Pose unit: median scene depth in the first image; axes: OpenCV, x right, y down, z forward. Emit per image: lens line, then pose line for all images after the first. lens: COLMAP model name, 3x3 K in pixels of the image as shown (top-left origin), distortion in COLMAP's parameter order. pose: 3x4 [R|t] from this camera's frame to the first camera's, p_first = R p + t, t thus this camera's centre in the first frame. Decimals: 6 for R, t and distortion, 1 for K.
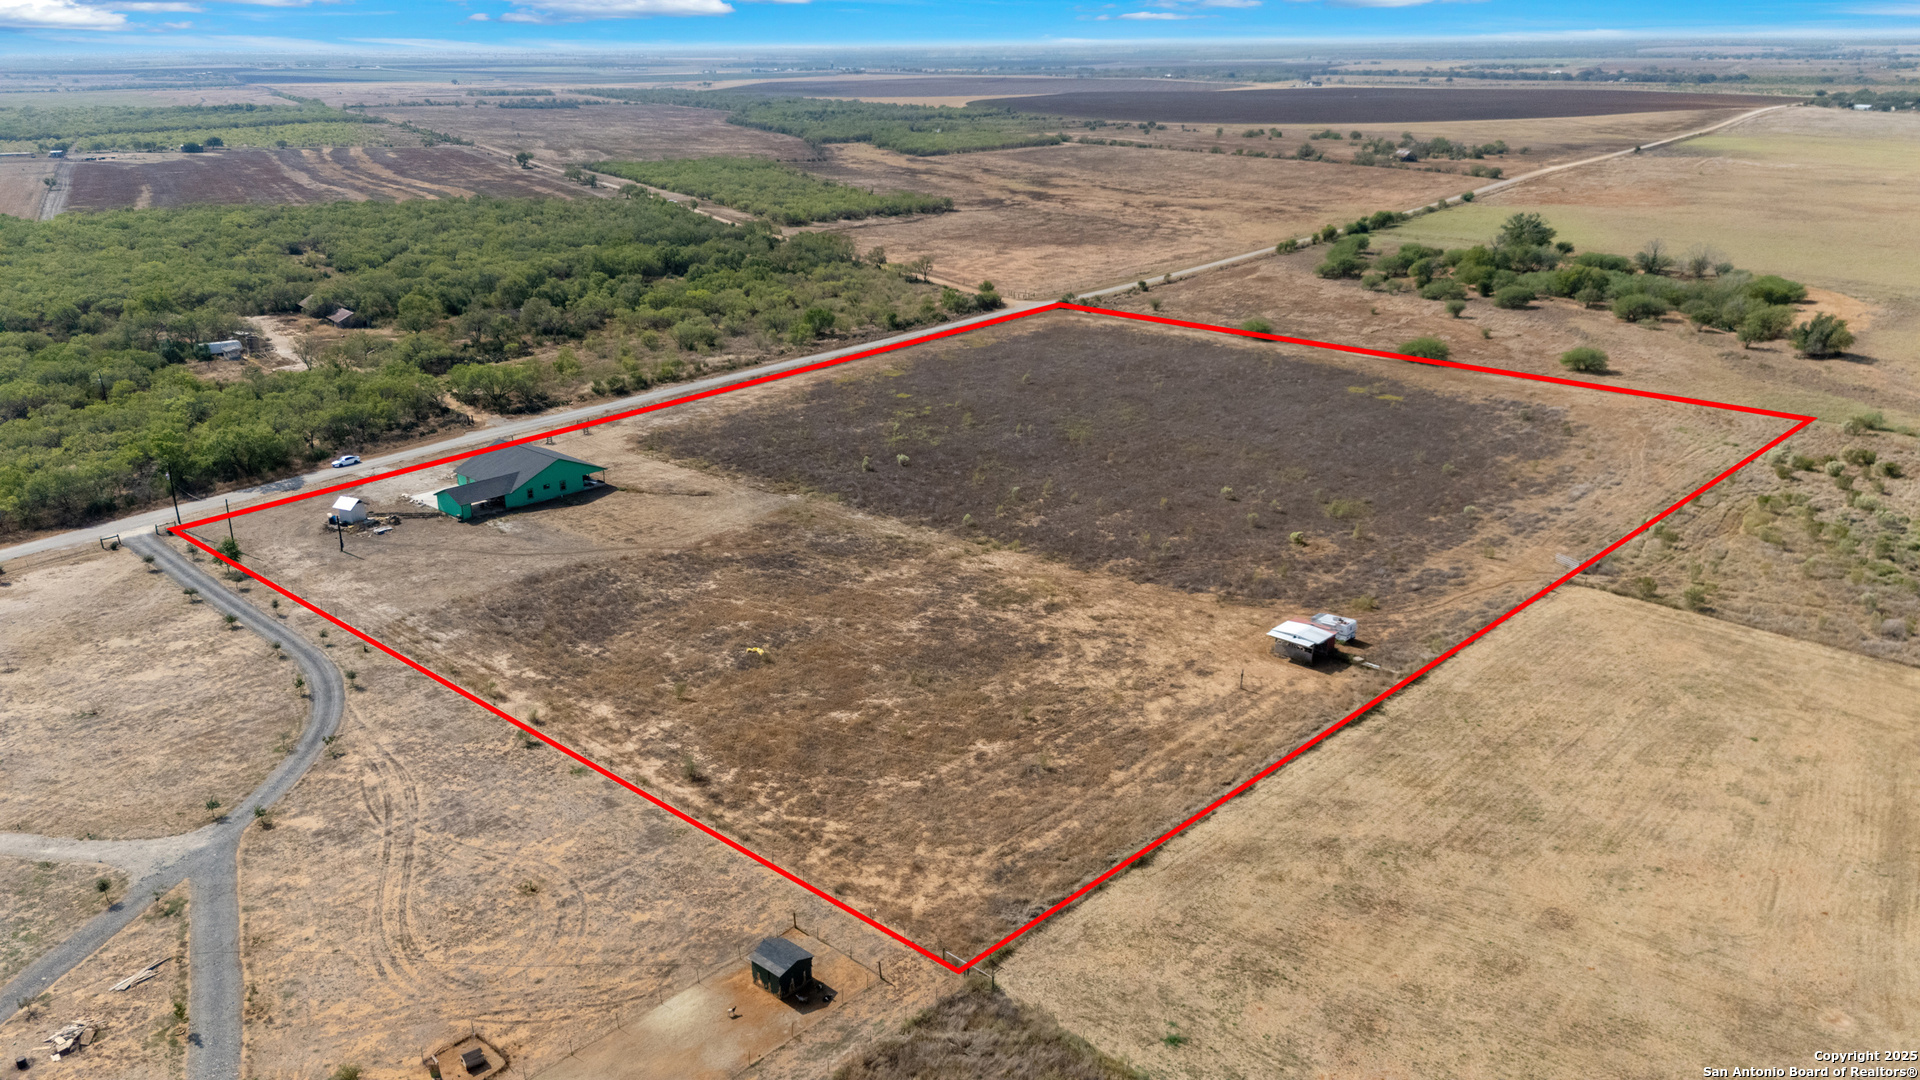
lens RADIAL K [[1414.6, 0, 960.0], [0, 1414.6, 540.0], [0, 0, 1]] dist [0.072200, -0.069059]
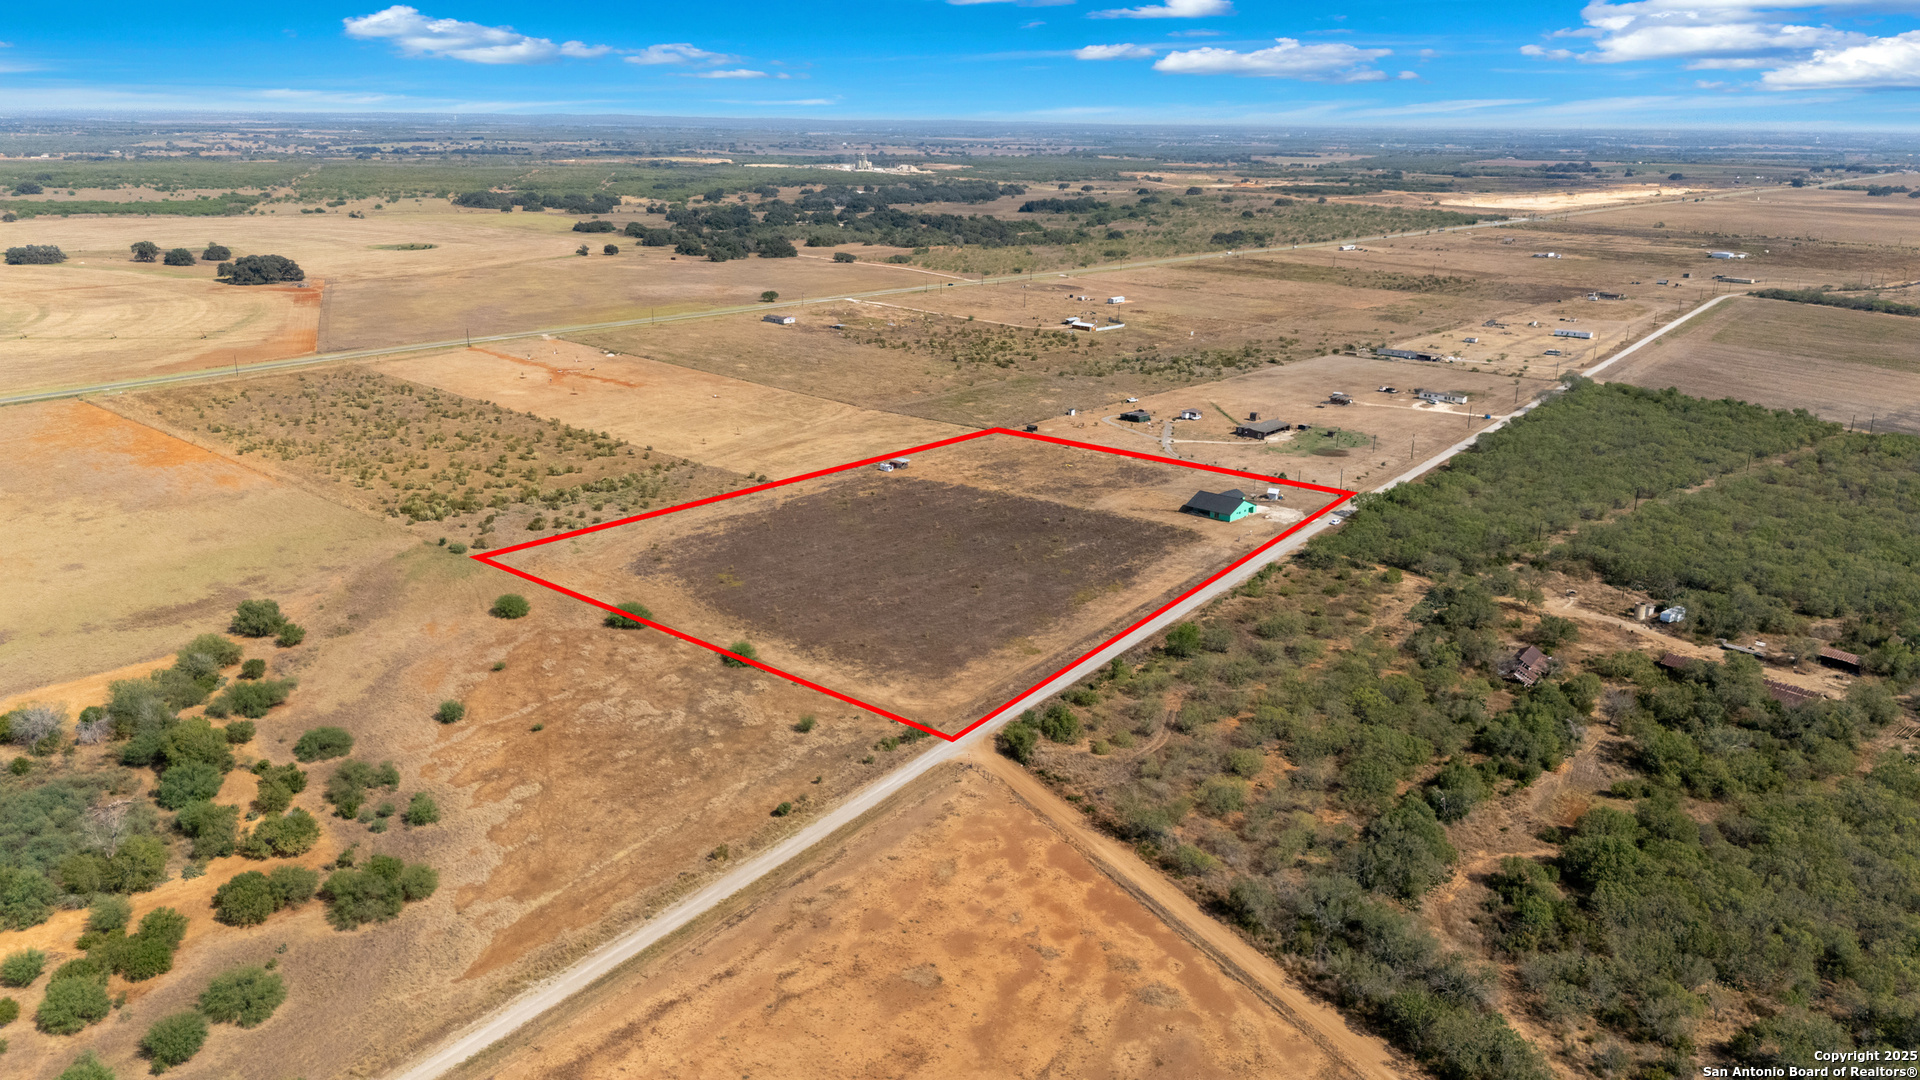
lens RADIAL K [[1405.4, 0, 960.0], [0, 1405.4, 540.0], [0, 0, 1]] dist [0.109410, -0.137856]
pose [[-0.999915, -0.000533, -0.013031, 0.114716], [-0.008110, 0.807882, 0.589289, -1.303055], [0.010213, 0.589345, -0.807817, 2.877125]]
